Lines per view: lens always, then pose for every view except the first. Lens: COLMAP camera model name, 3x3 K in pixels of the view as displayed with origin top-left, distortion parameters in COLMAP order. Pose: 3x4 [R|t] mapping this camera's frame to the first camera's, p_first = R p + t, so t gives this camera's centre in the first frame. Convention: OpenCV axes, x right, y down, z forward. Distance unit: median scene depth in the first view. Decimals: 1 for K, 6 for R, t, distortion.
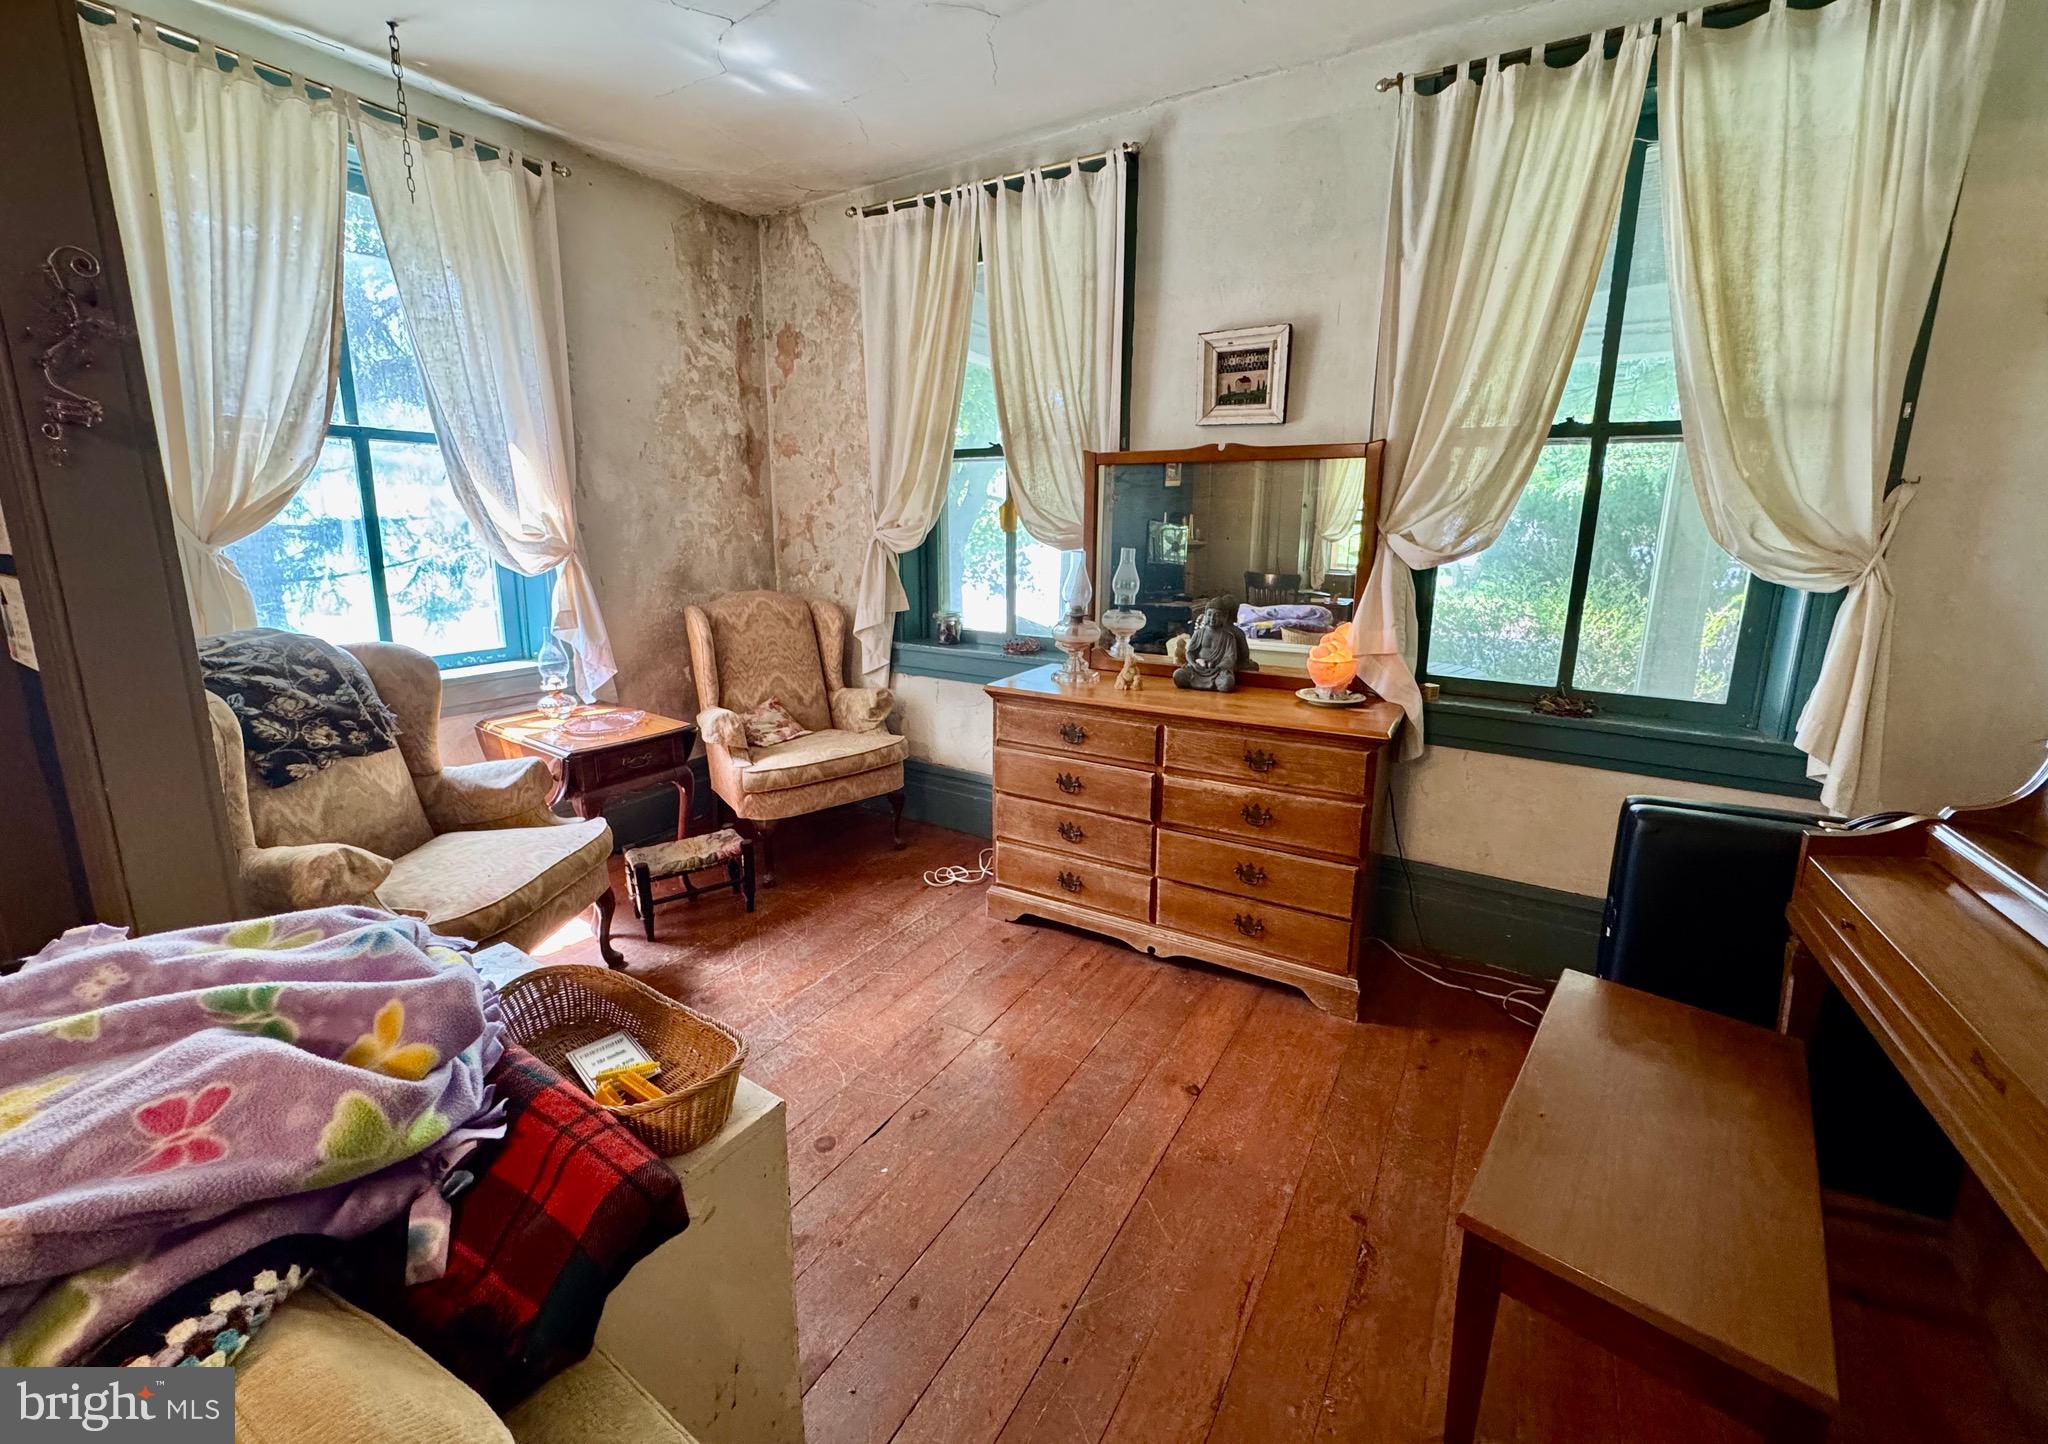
lens RADIAL K [[844.4, 0, 1009.8], [0, 844.4, 674.0], [0, 0, 1]] dist [-0.008994, 0.001743]
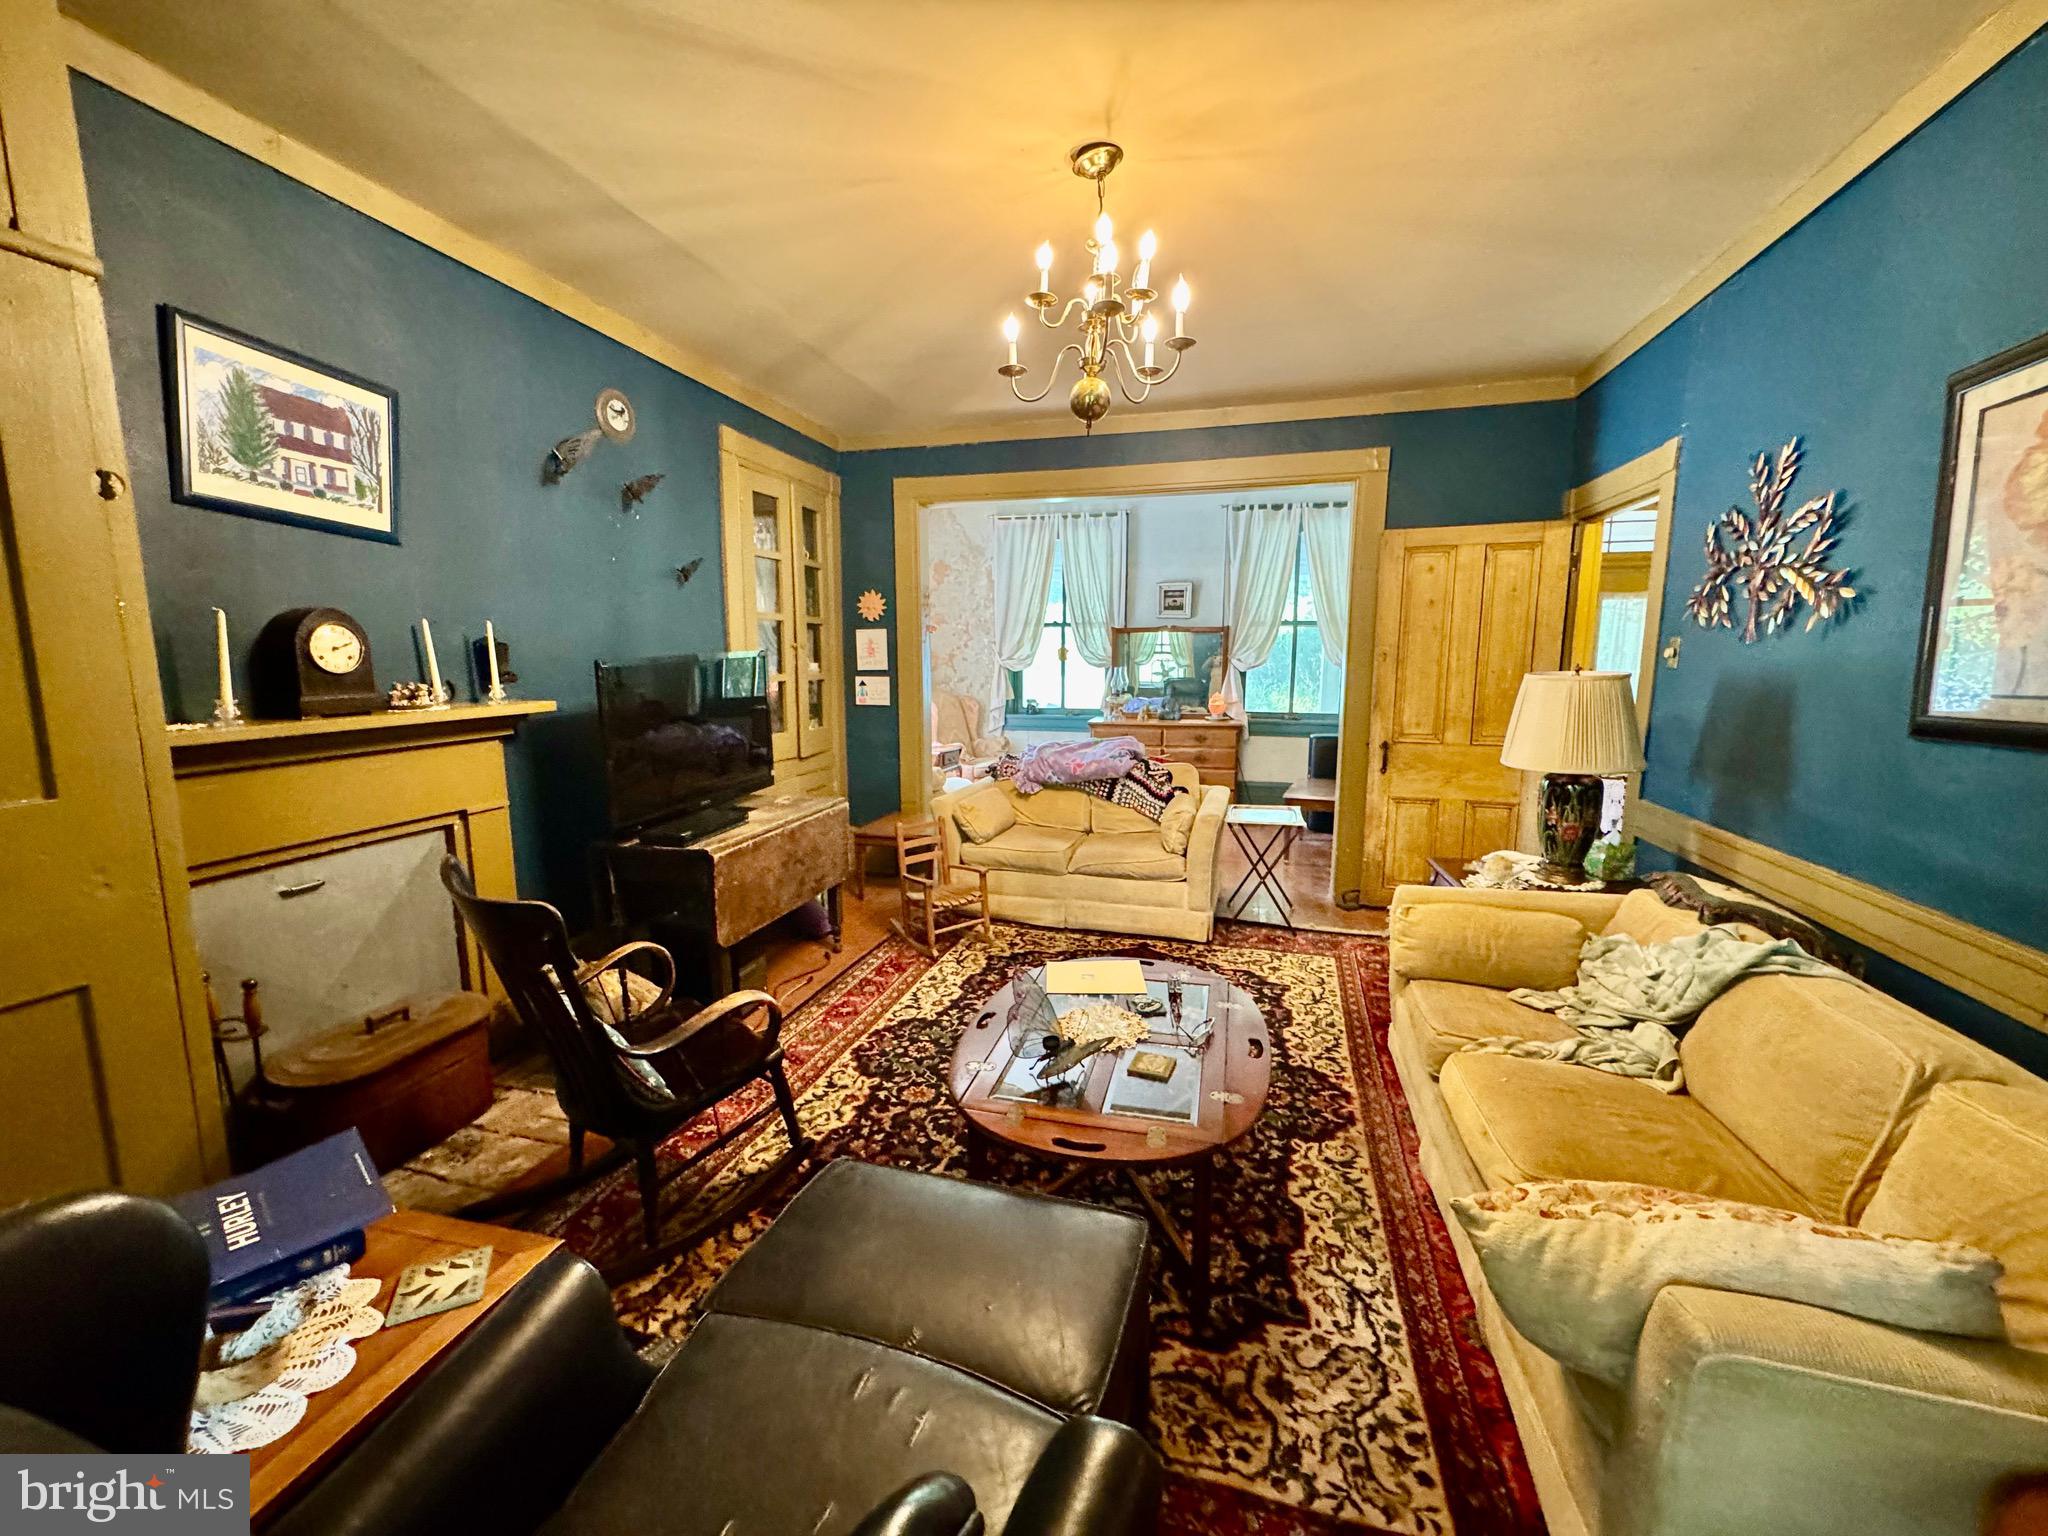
lens RADIAL K [[826.9, 0, 1020.7], [0, 826.9, 767.7], [0, 0, 1]] dist [0.000074, 0.000142]
pose [[0.960753, -0.049151, 0.273017, -0.957020], [0.060783, 0.997561, -0.034306, 0.236198], [-0.270665, 0.049555, 0.961397, -1.382456]]
